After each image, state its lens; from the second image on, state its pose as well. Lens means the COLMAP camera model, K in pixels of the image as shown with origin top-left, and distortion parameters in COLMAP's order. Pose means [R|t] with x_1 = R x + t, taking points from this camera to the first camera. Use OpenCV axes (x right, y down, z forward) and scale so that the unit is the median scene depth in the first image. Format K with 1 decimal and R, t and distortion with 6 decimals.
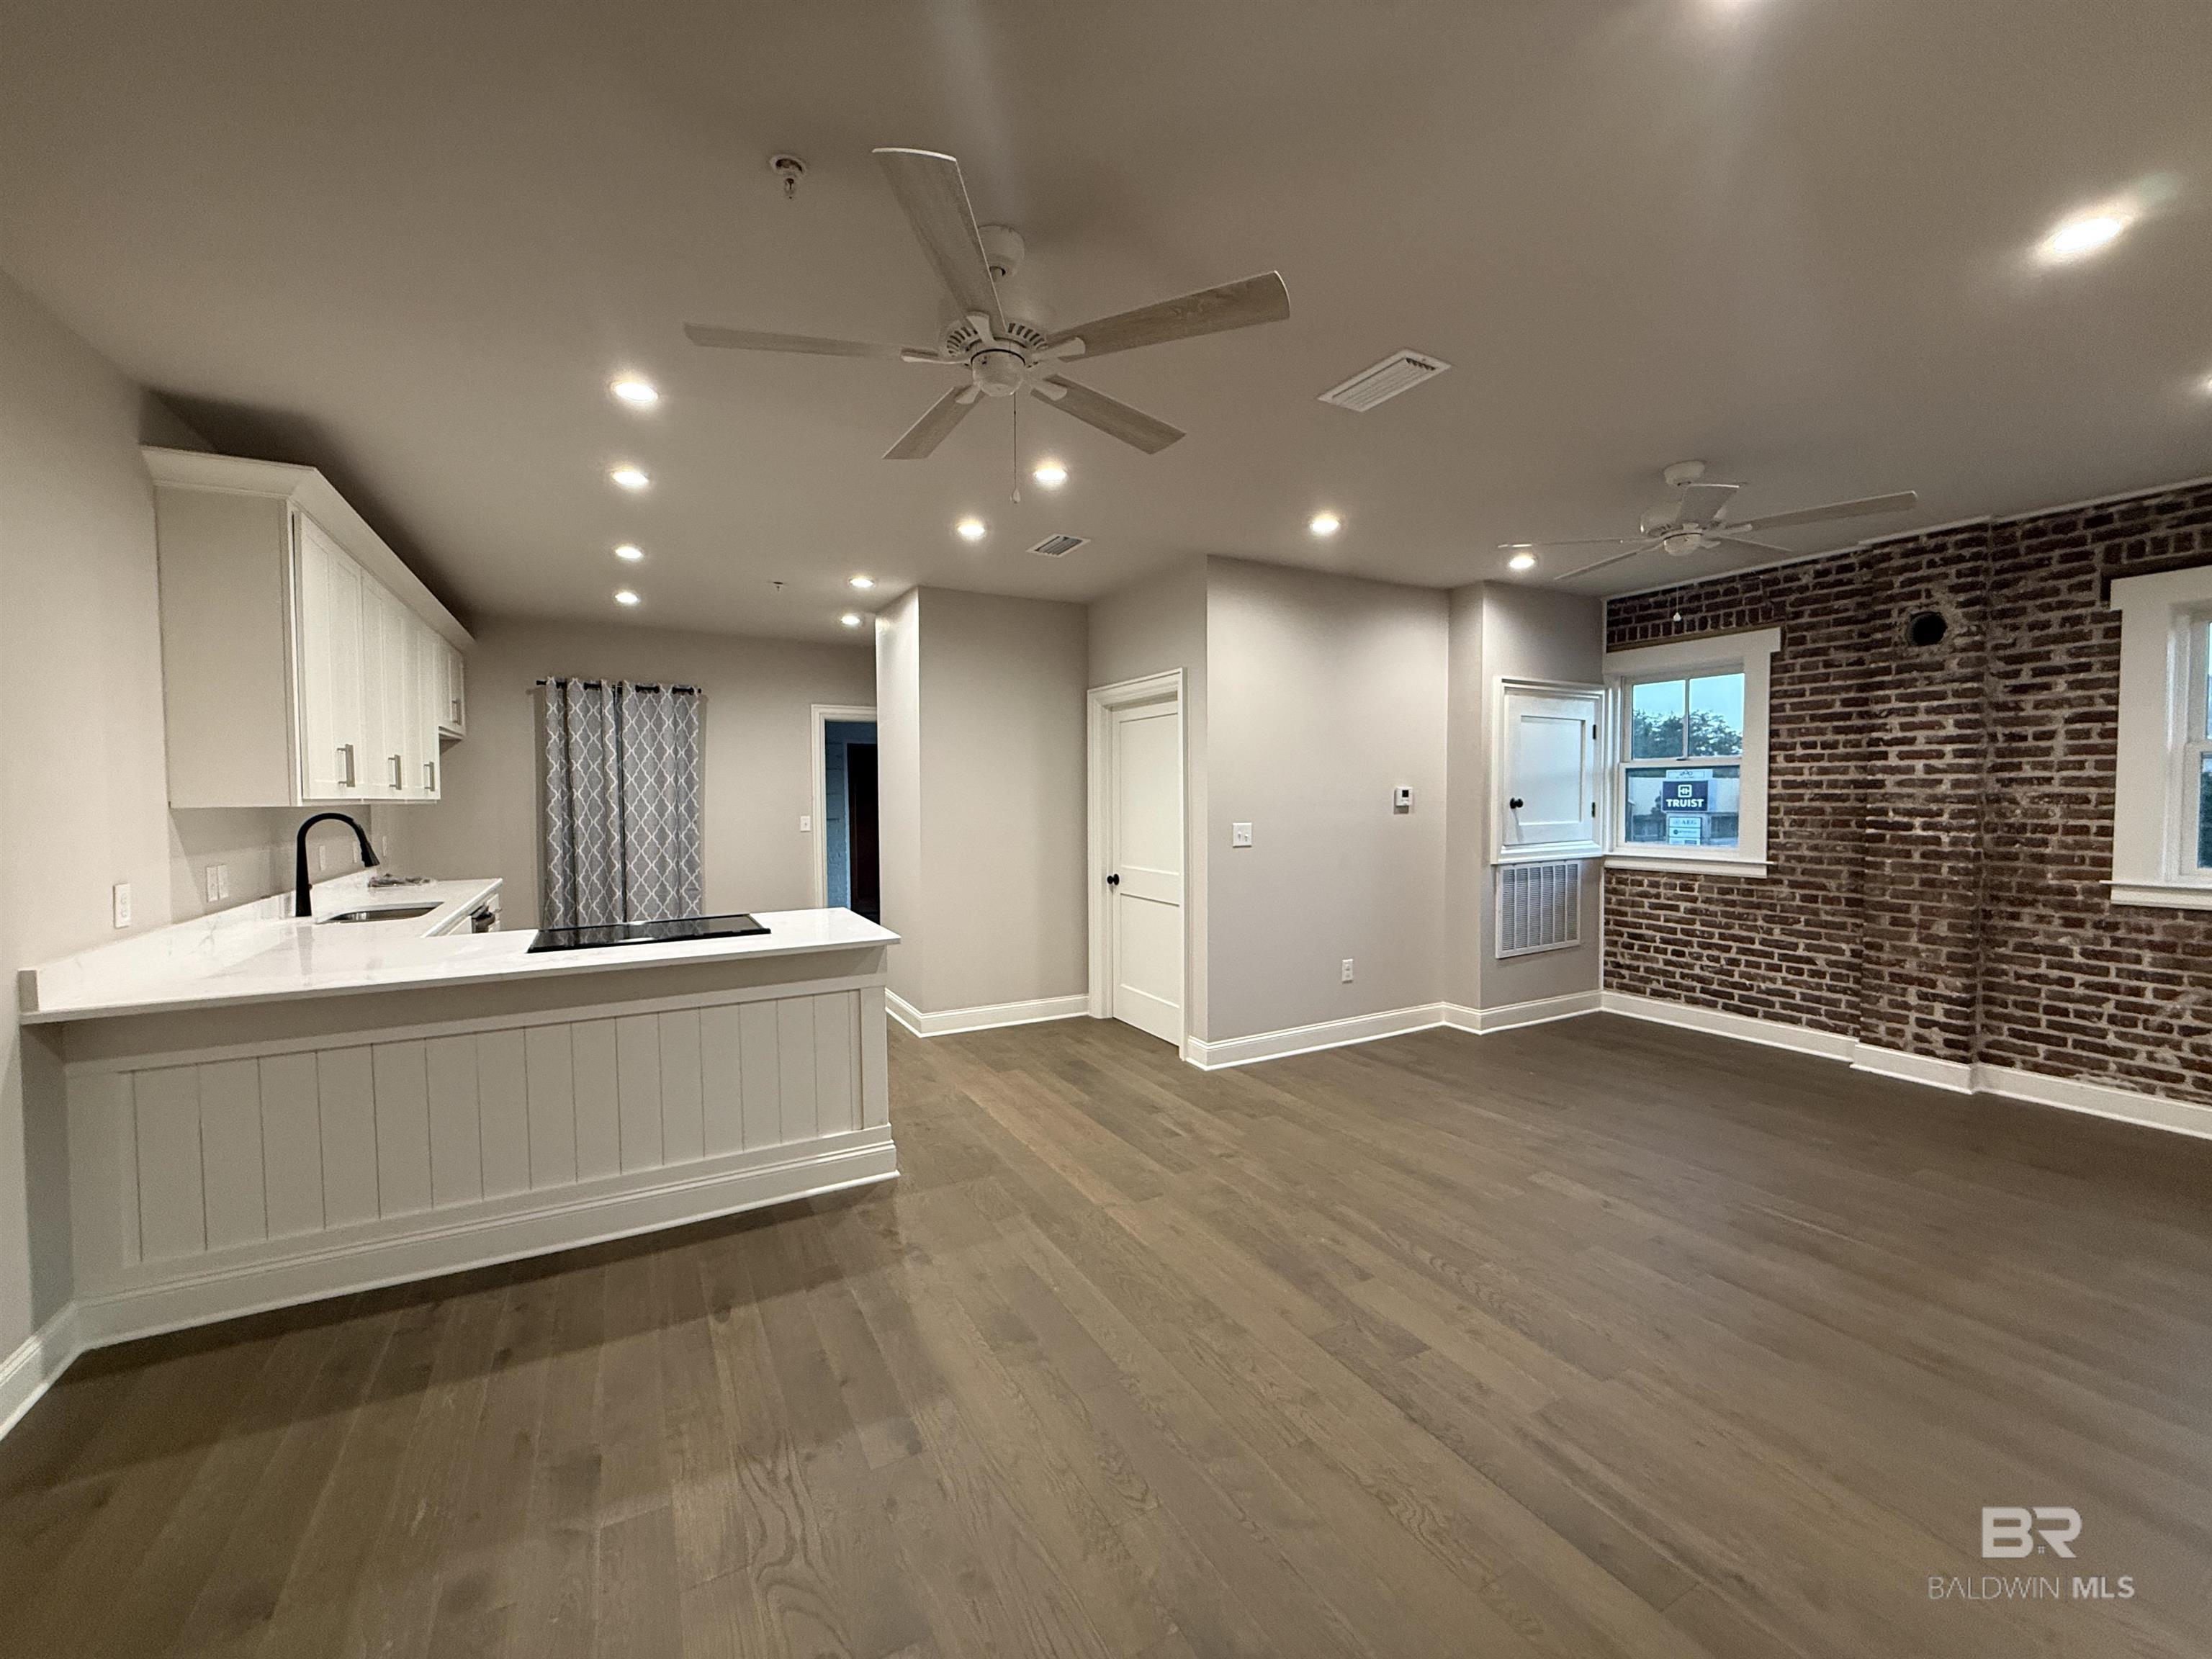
lens RADIAL K [[883.5, 0, 1099.4], [0, 883.5, 828.1], [0, 0, 1]] dist [-0.000095, 0.000191]
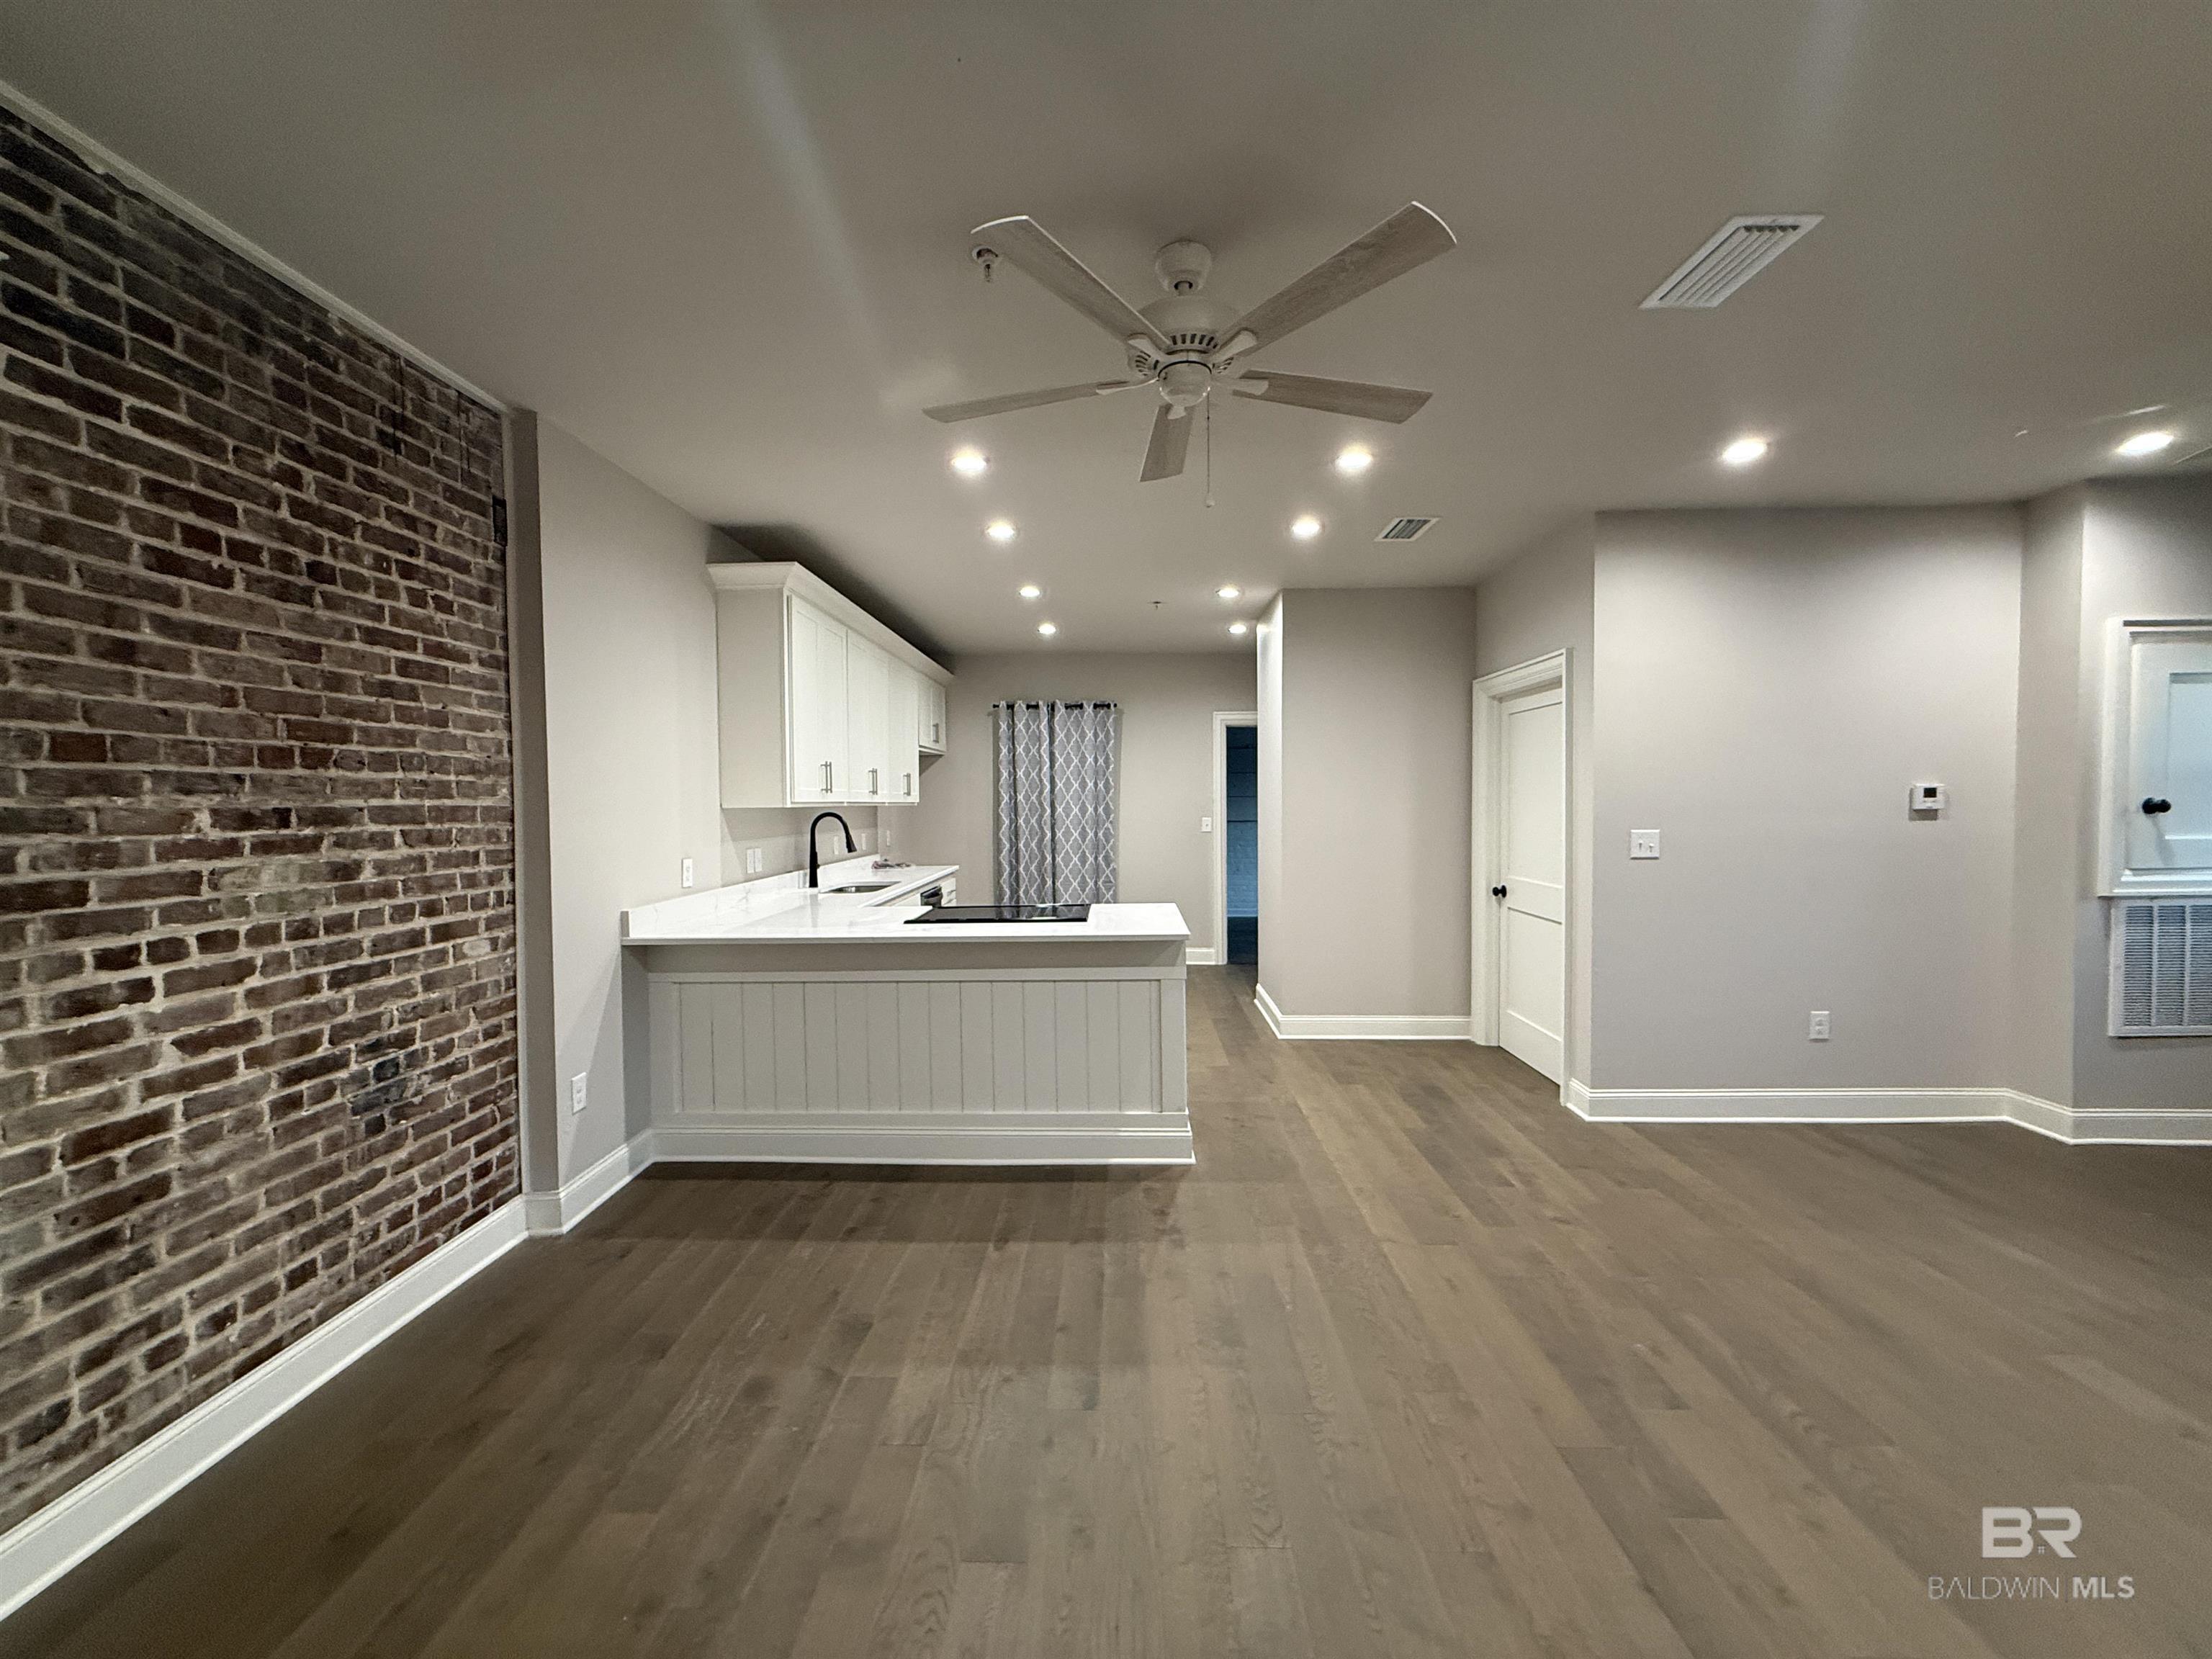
lens RADIAL K [[883.5, 0, 1095.5], [0, 883.5, 828.0], [0, 0, 1]] dist [-0.000095, 0.000191]
pose [[0.862690, 0.013803, -0.505544, 0.153879], [-0.015249, 0.999883, 0.001278, -0.000641], [0.505503, 0.006607, 0.862800, 0.032990]]
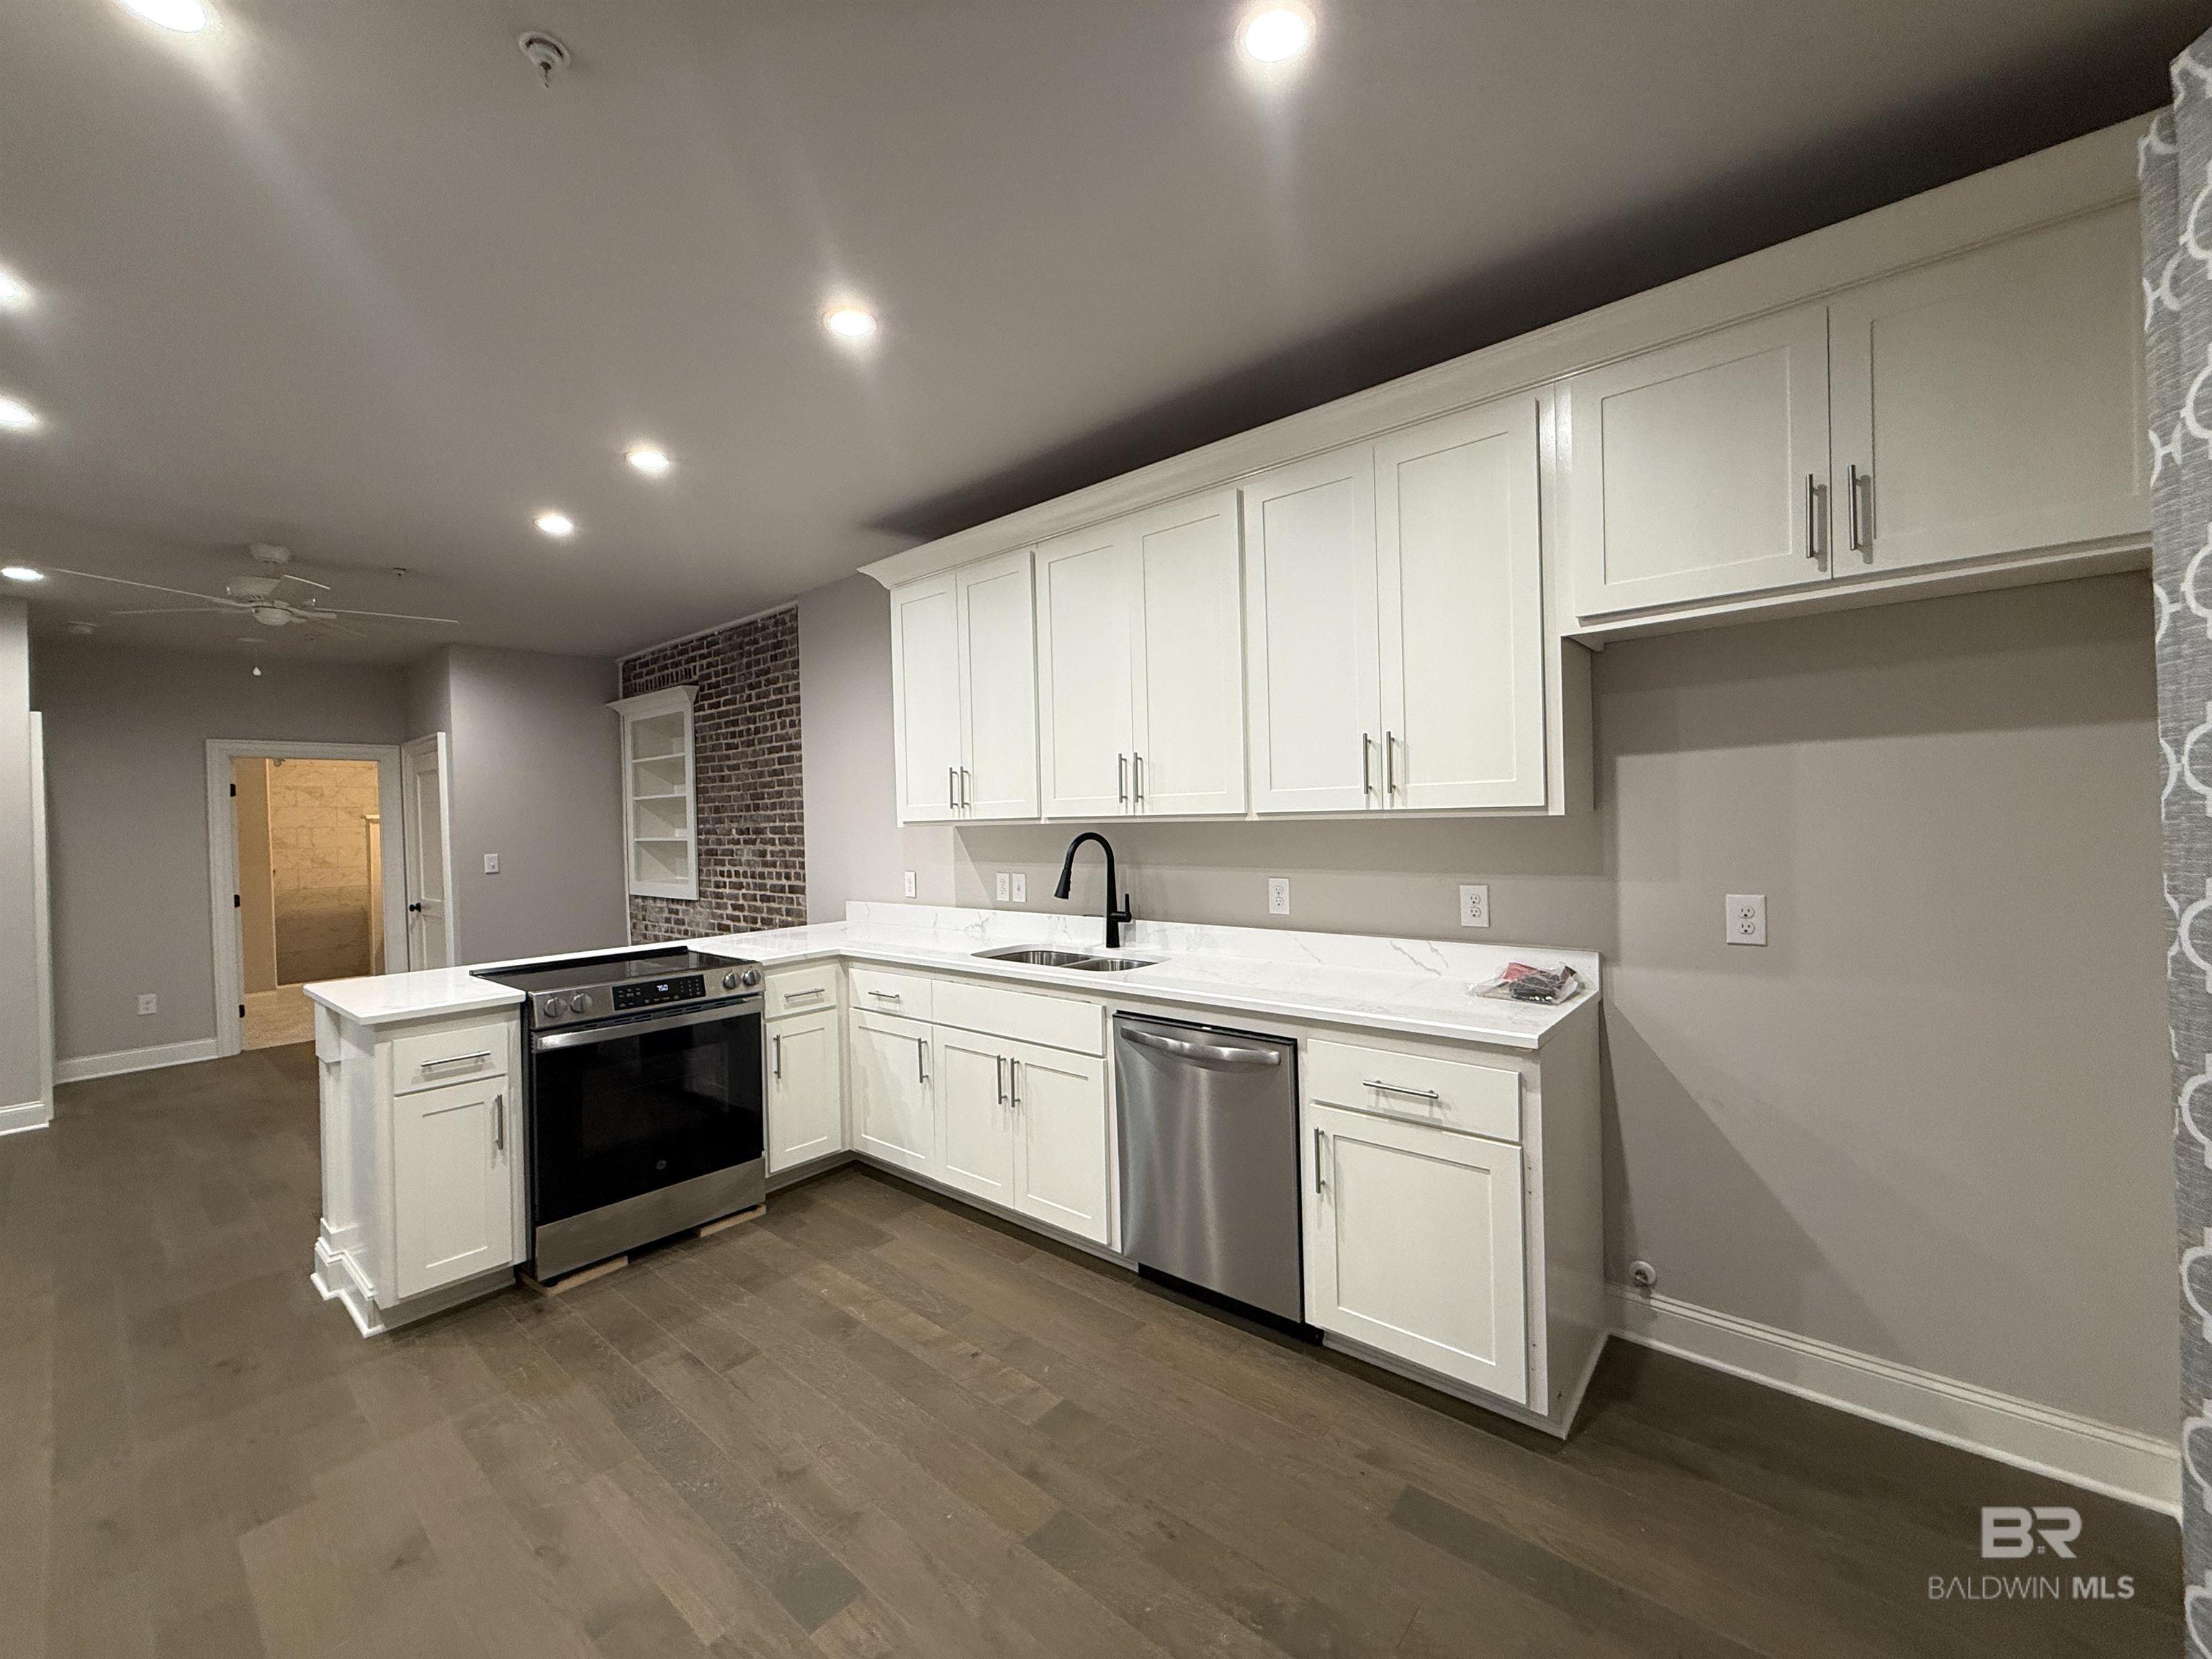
lens RADIAL K [[883.5, 0, 1099.2], [0, 883.5, 825.9], [0, 0, 1]] dist [-0.000095, 0.000191]
pose [[-0.932530, 0.033769, -0.359509, -0.516114], [0.018280, 0.998756, 0.046397, -0.057874], [0.360629, 0.036695, -0.931987, 1.649168]]
